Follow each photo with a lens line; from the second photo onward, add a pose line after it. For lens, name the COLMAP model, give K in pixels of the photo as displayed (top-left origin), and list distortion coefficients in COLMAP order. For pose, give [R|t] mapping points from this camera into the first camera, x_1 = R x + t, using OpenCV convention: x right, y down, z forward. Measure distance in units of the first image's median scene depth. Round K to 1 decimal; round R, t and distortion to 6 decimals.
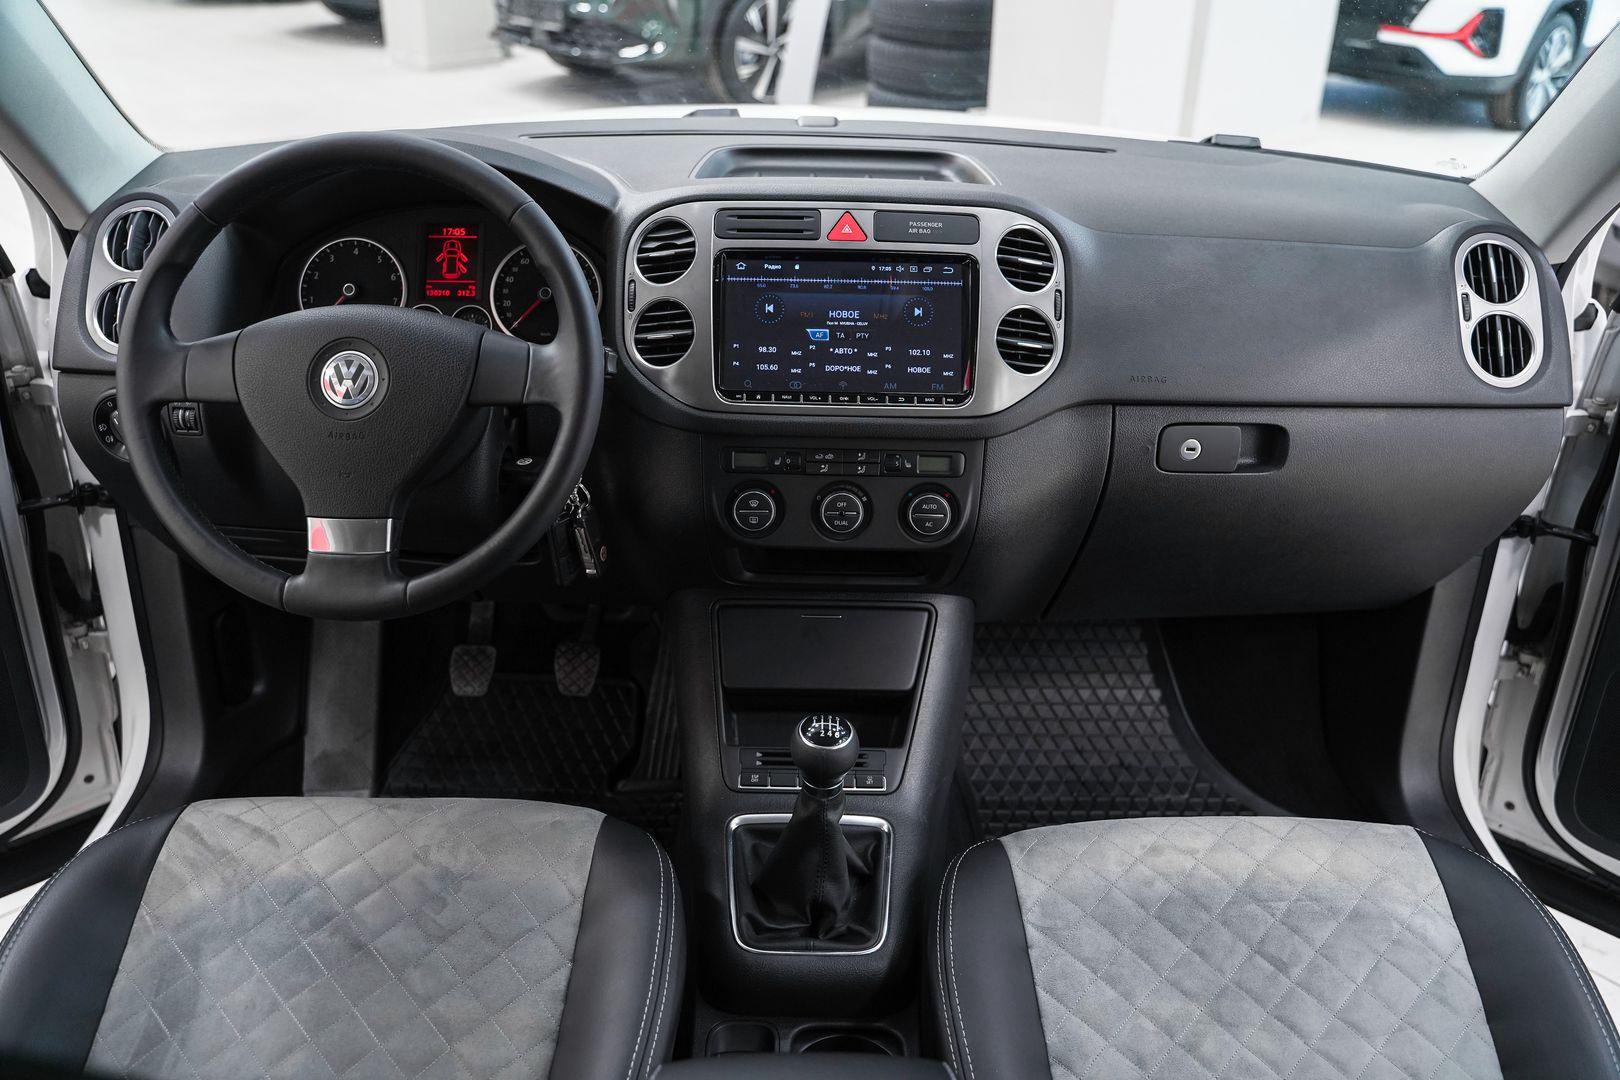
lens RADIAL K [[1292.3, 0, 794.1], [0, 1292.3, 540.1], [0, 0, 1]] dist [-0.115992, 0.086662]
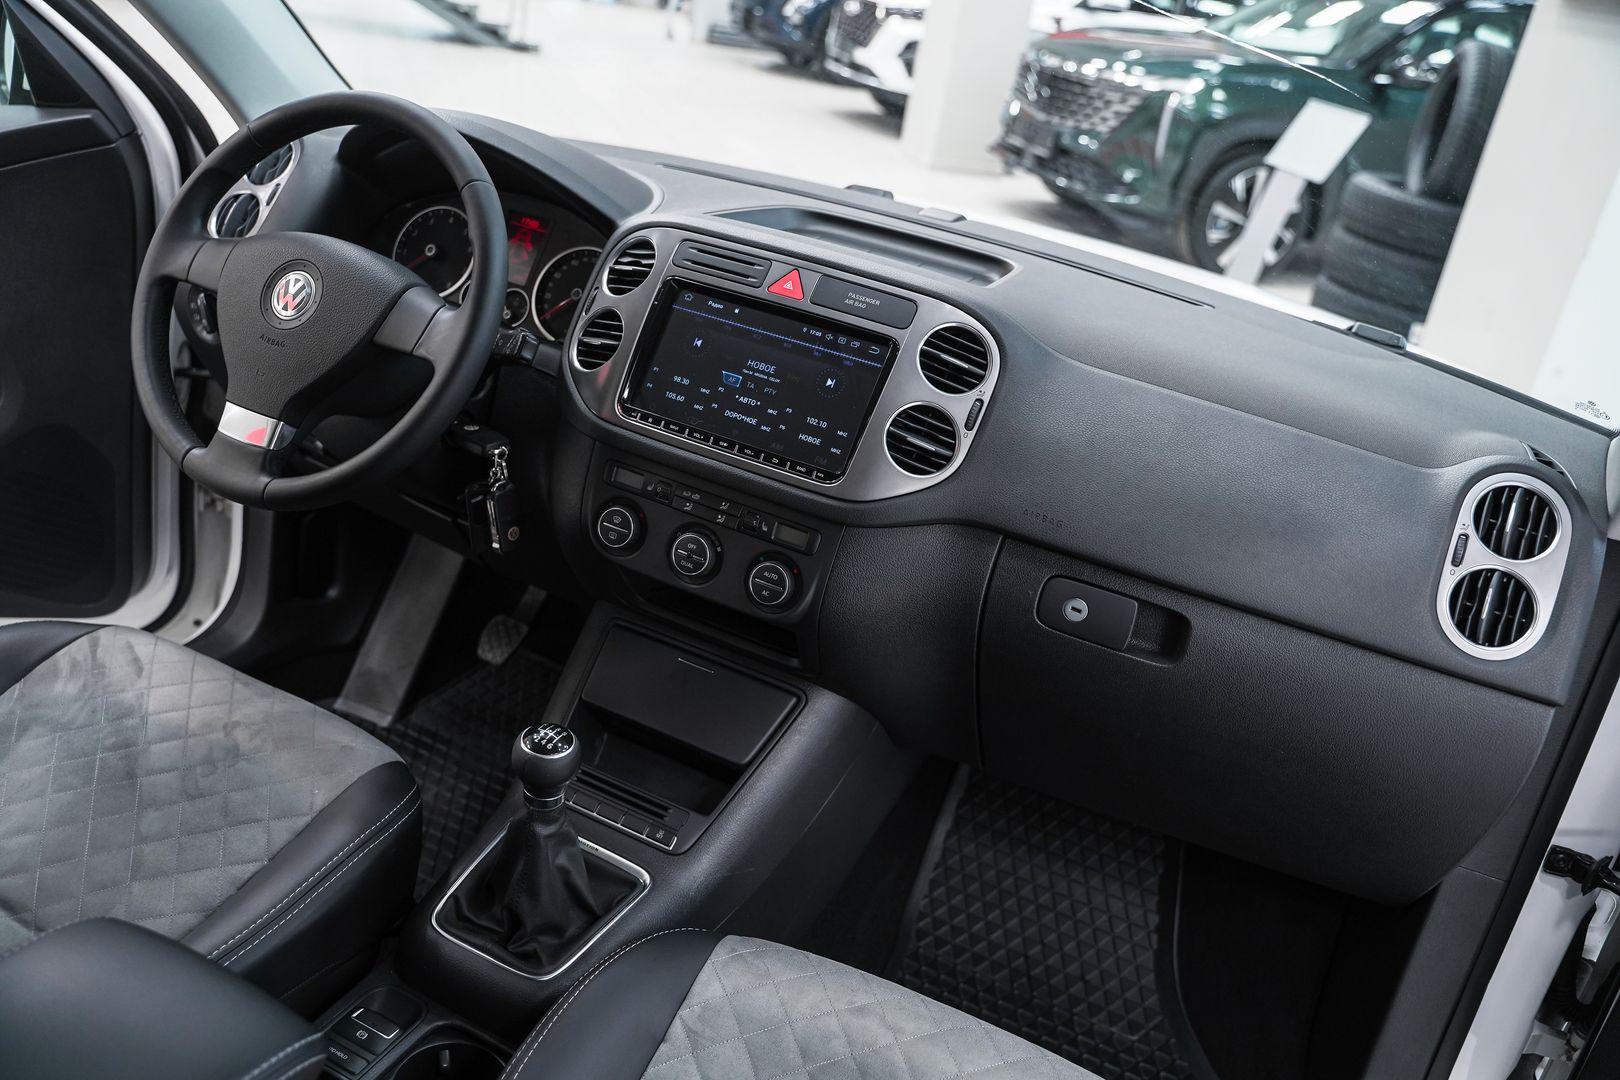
lens RADIAL K [[1292.3, 0, 794.1], [0, 1292.3, 540.1], [0, 0, 1]] dist [-0.115992, 0.086662]
pose [[0.895587, 0.293948, -0.333944, 0.432497], [-0.324999, 0.944873, -0.039889, -0.018009], [0.303809, 0.144256, 0.941749, 0.094256]]
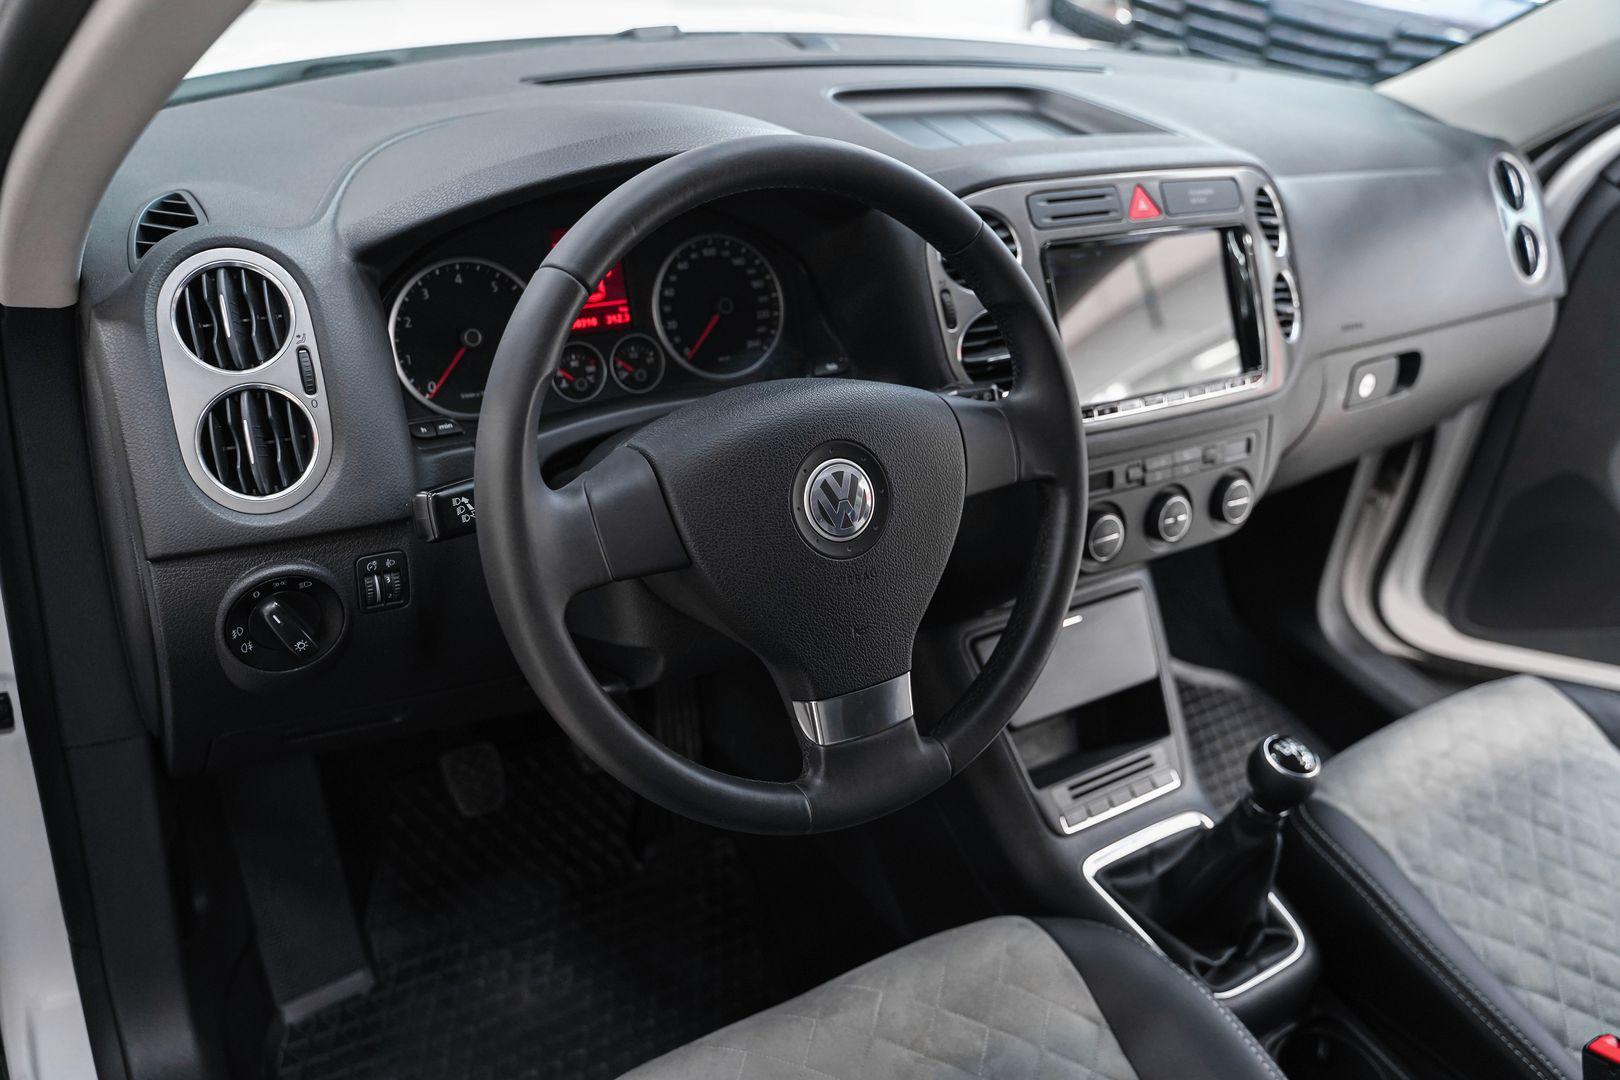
lens RADIAL K [[1347.3, 0, 810.0], [0, 1347.3, 540.0], [0, 0, 1]] dist [-0.113092, 0.094490]
pose [[0.835469, -0.220496, 0.503362, -0.661575], [0.160735, 0.973966, 0.159858, -0.199940], [-0.525506, -0.052648, 0.849160, 0.326526]]
